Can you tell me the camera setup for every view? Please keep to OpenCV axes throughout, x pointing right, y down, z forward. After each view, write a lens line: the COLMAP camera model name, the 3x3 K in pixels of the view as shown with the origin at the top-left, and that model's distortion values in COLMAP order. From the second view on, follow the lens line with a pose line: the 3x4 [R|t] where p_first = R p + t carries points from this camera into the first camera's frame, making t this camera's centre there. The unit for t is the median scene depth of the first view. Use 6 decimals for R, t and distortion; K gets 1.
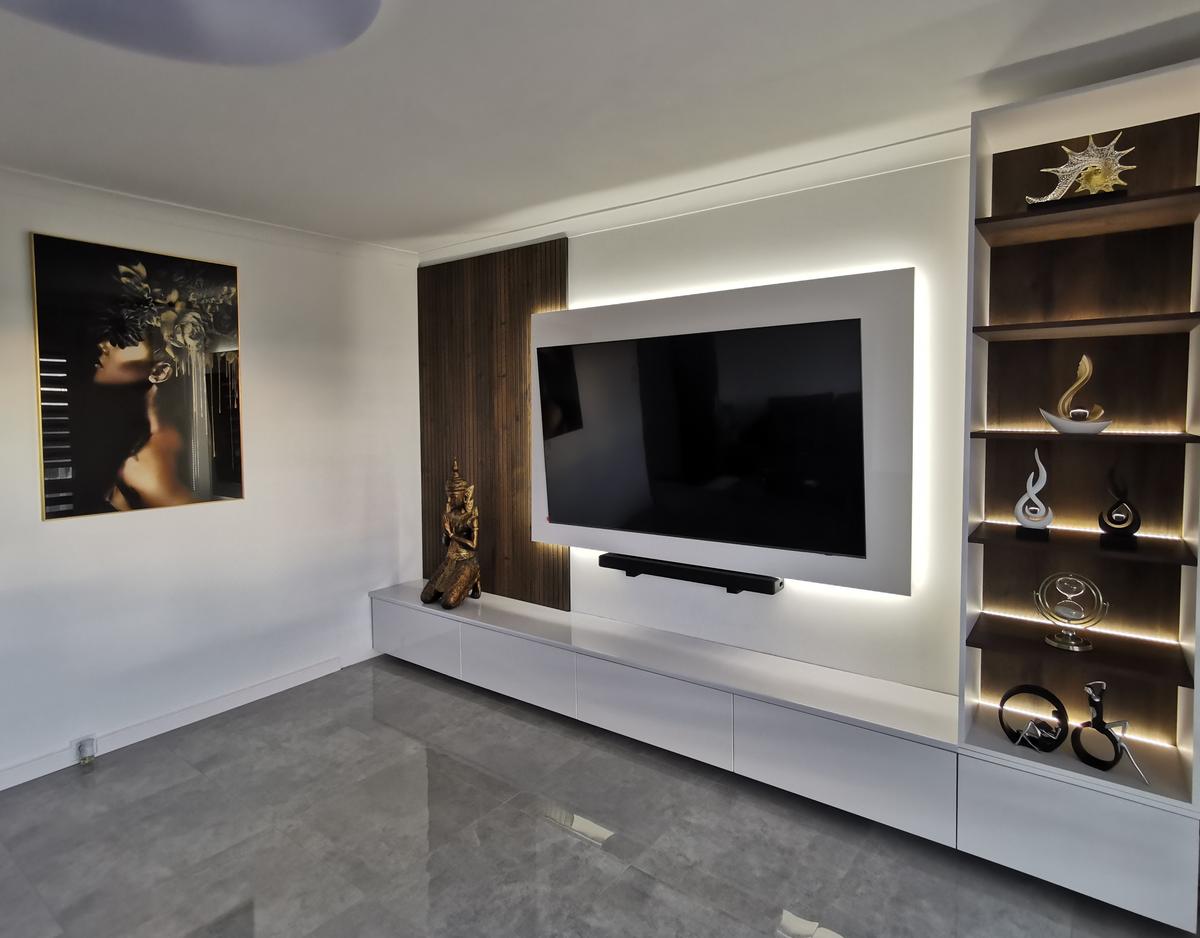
lens RADIAL K [[659.1, 0, 590.5], [0, 659.1, 439.5], [0, 0, 1]] dist [-0.012890, 0.000021]
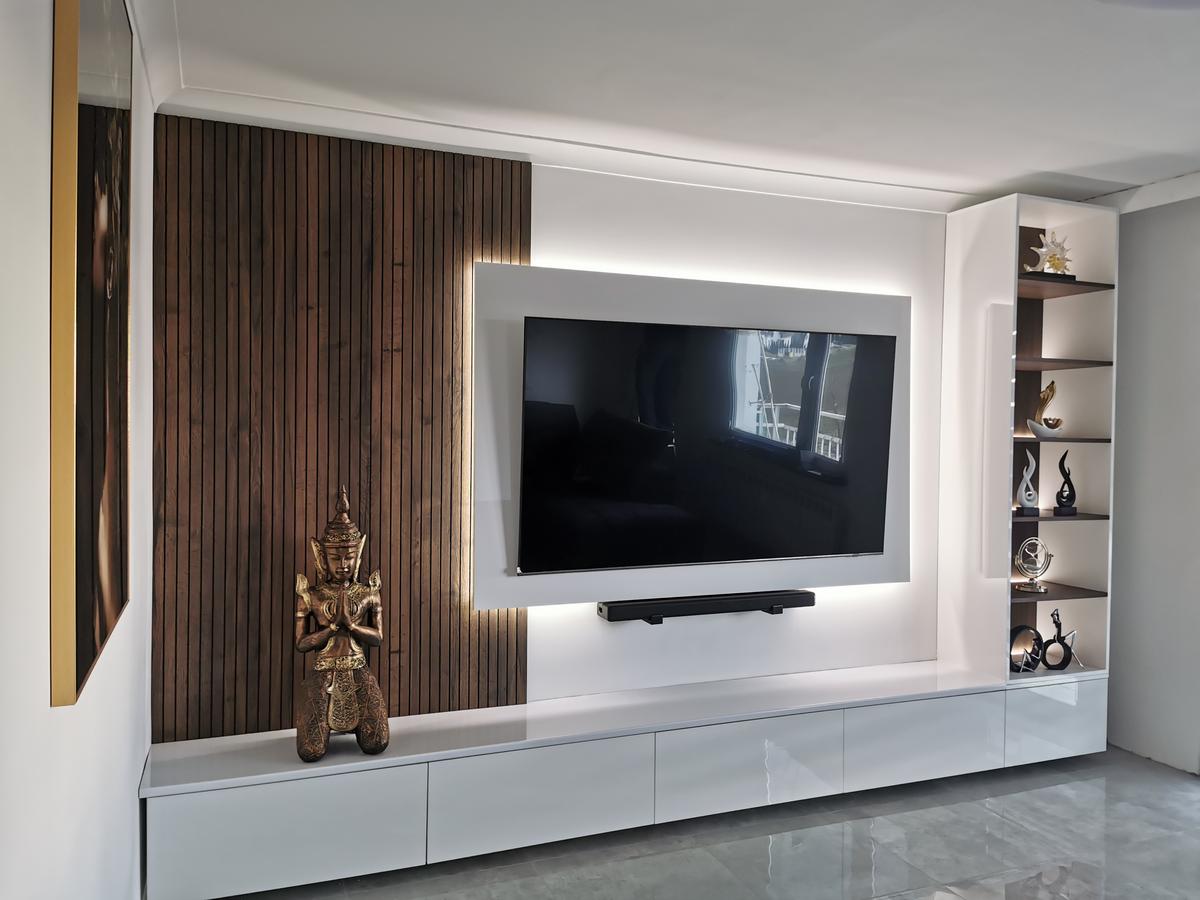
lens RADIAL K [[939.9, 0, 595.5], [0, 939.9, 442.5], [0, 0, 1]] dist [0.034794, -0.065645]
pose [[0.517446, 0.003538, 0.855708, -0.855280], [0.022373, 0.999594, -0.017662, 0.008941], [-0.855423, 0.028284, 0.517157, 0.433534]]
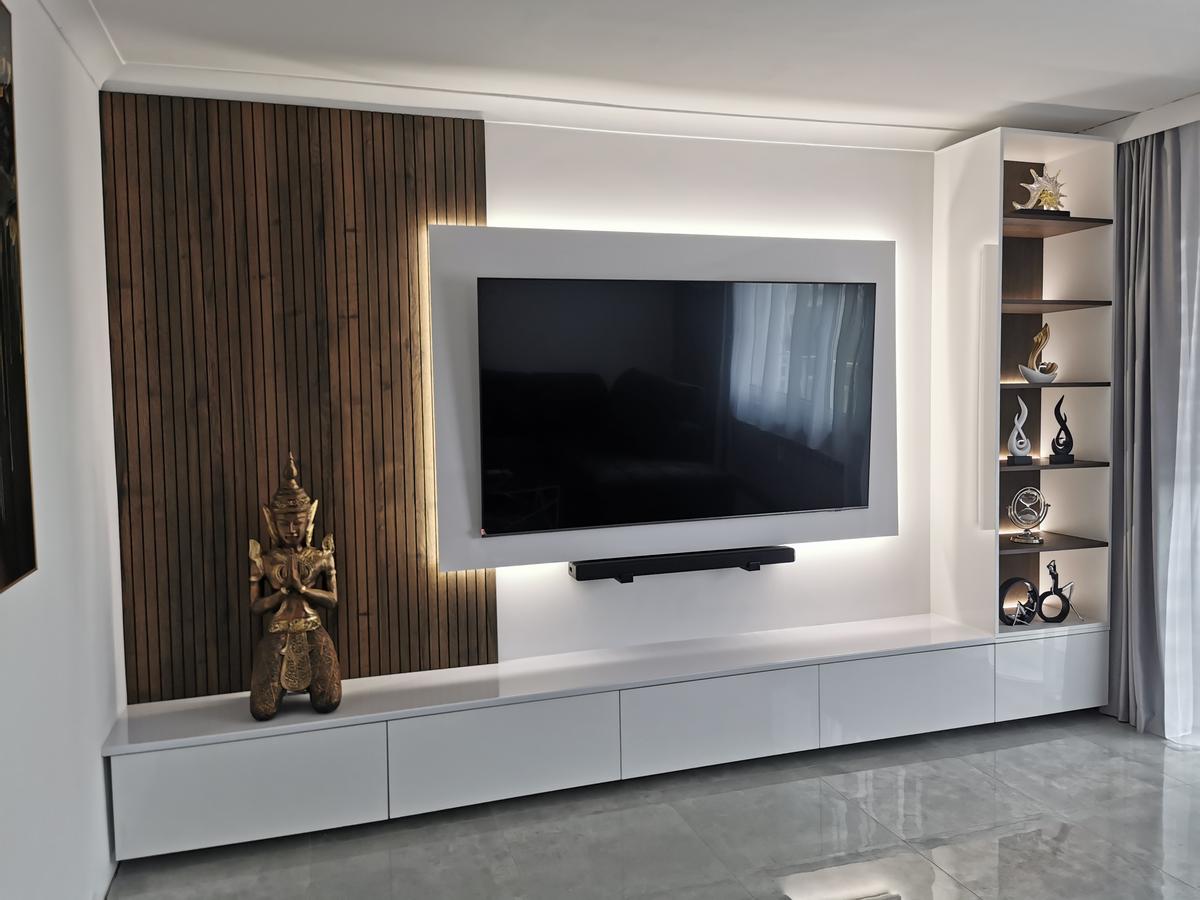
lens RADIAL K [[939.9, 0, 600.5], [0, 939.9, 443.8], [0, 0, 1]] dist [0.034794, -0.065645]
pose [[0.577144, -0.047370, 0.815267, -0.786148], [0.051222, 0.998450, 0.021753, 0.015684], [-0.815034, 0.029206, 0.578677, 0.339952]]
